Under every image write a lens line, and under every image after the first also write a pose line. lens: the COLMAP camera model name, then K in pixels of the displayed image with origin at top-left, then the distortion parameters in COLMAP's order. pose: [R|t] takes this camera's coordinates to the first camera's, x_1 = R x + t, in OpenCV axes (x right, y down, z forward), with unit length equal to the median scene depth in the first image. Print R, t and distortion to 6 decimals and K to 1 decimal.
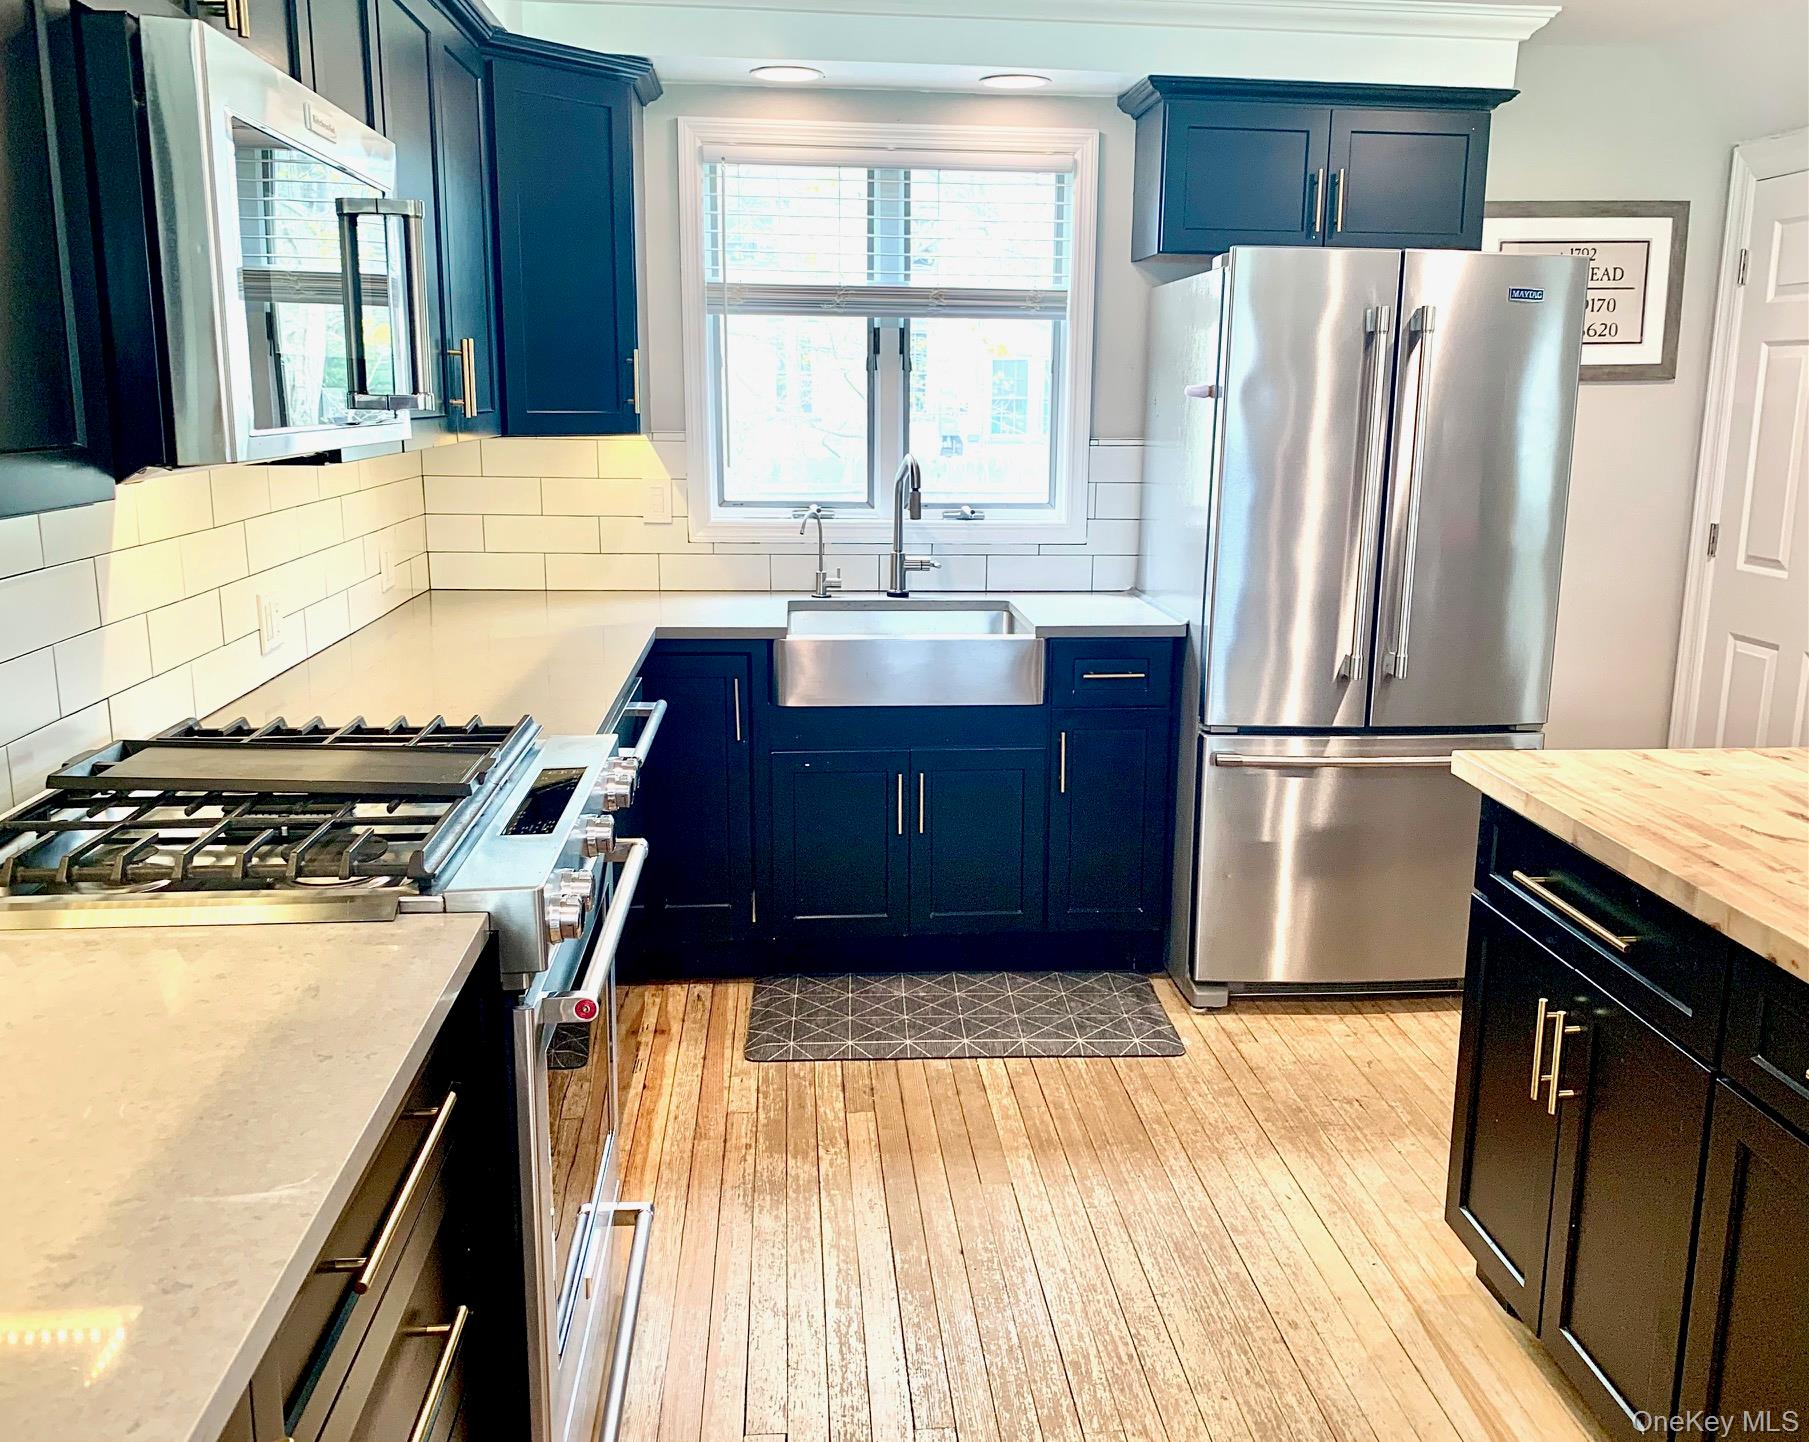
lens RADIAL K [[1556.2, 0, 911.9], [0, 1556.2, 727.8], [0, 0, 1]] dist [0.067936, -0.037878]
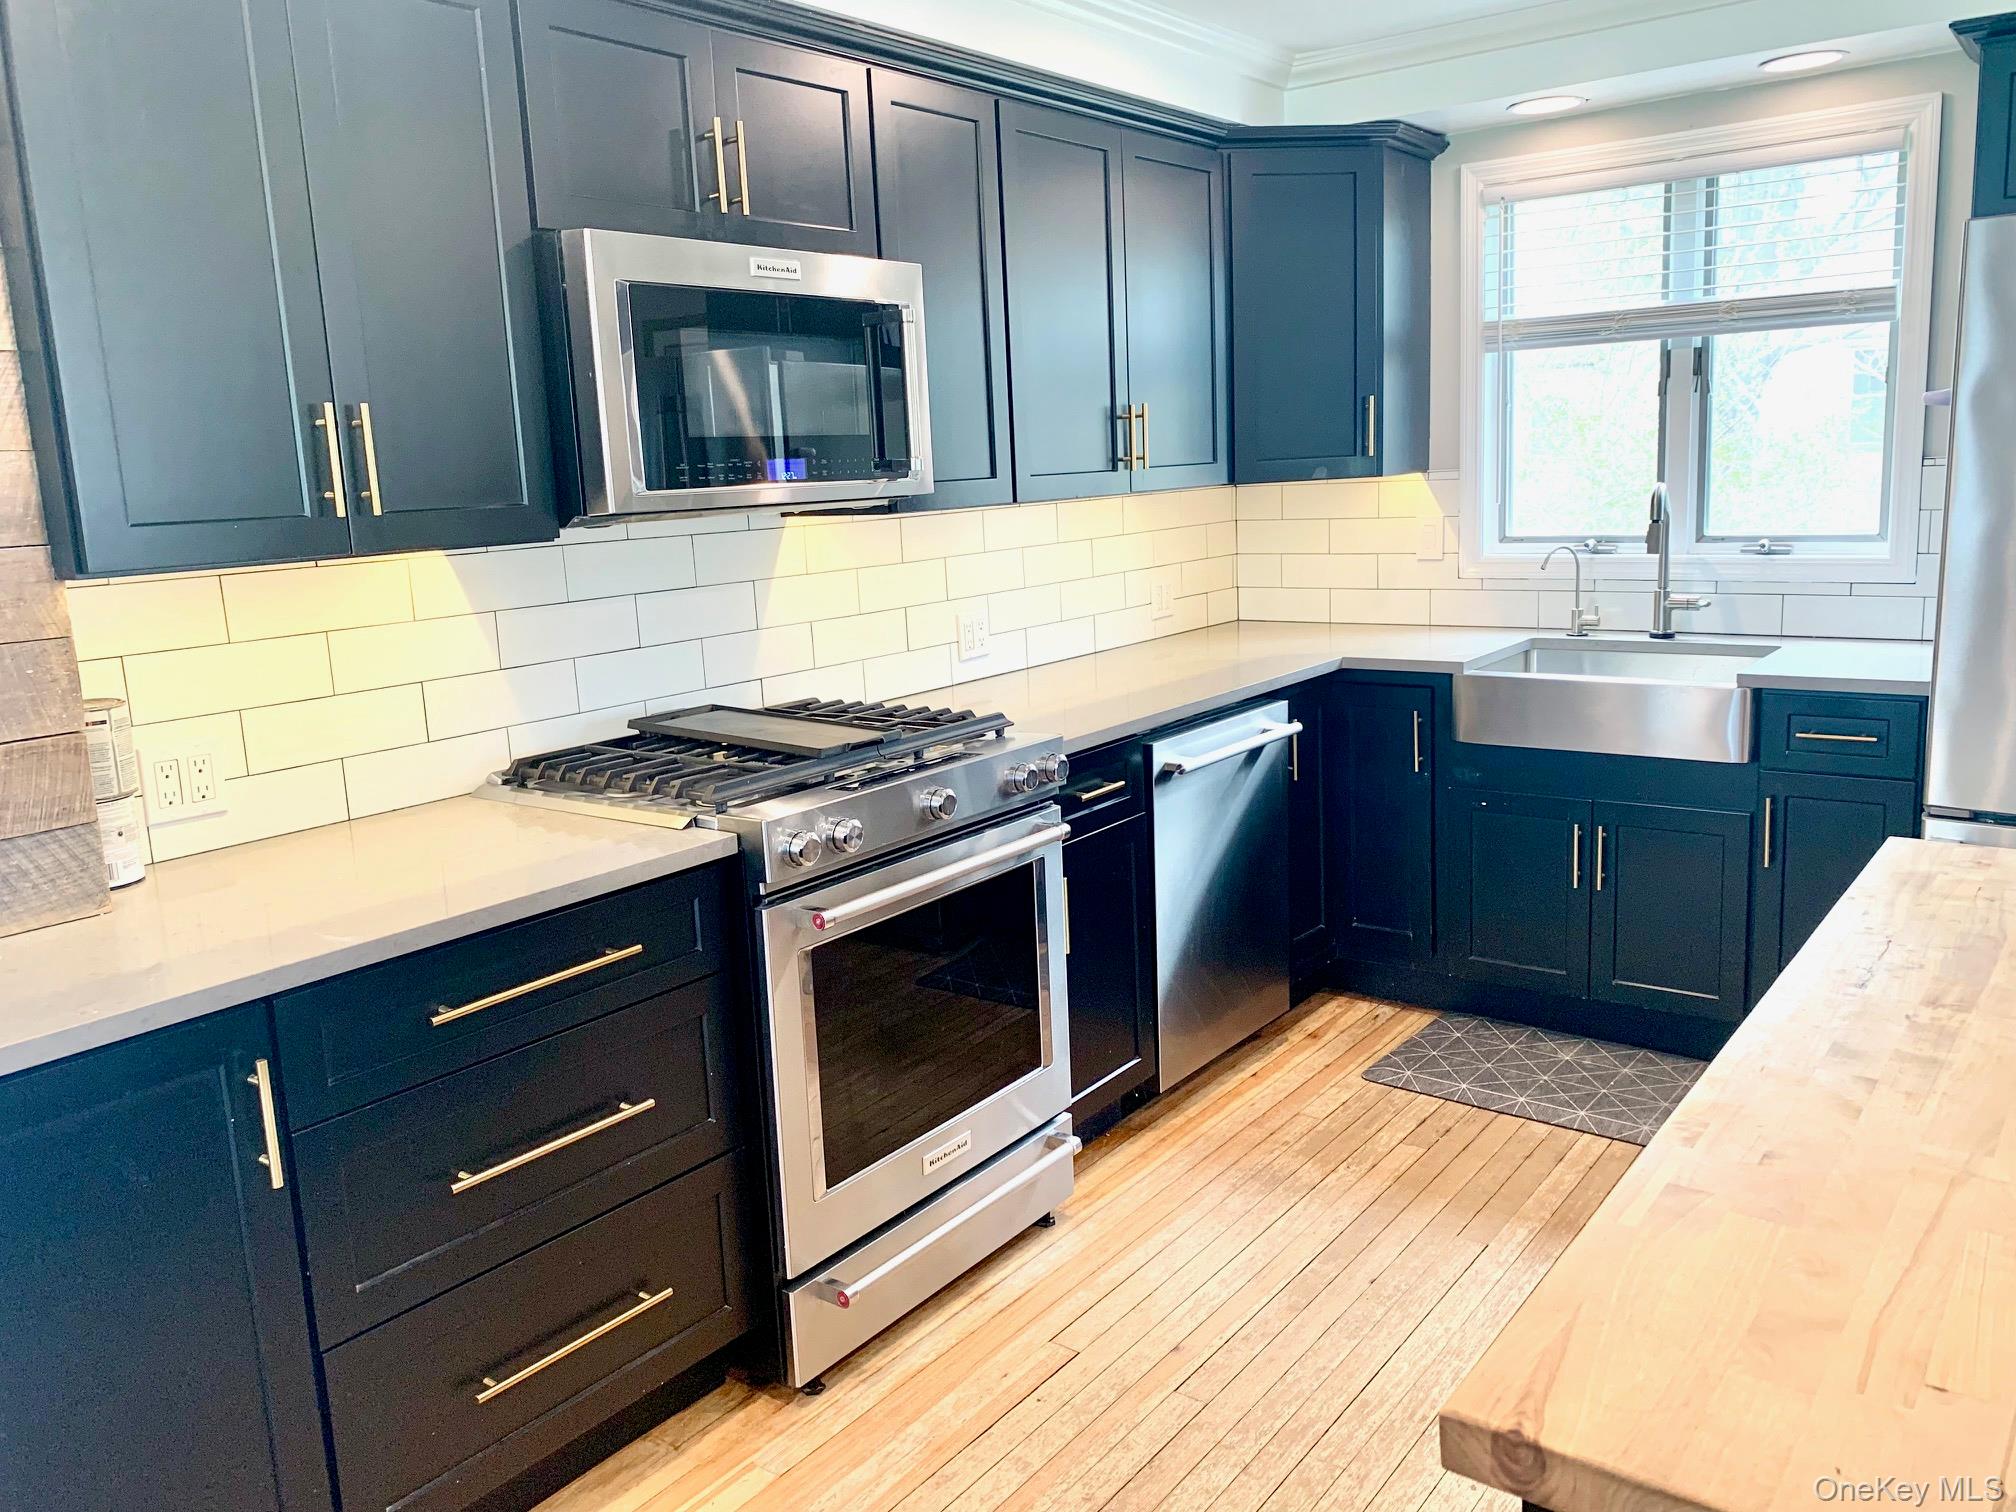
lens RADIAL K [[1562.9, 0, 1006.7], [0, 1562.9, 741.4], [0, 0, 1]] dist [0.017862, -0.007853]
pose [[0.723808, 0.080249, -0.685319, 0.357756], [-0.092111, 0.995562, 0.019294, -0.005824], [0.683825, 0.049160, 0.727988, 0.063817]]
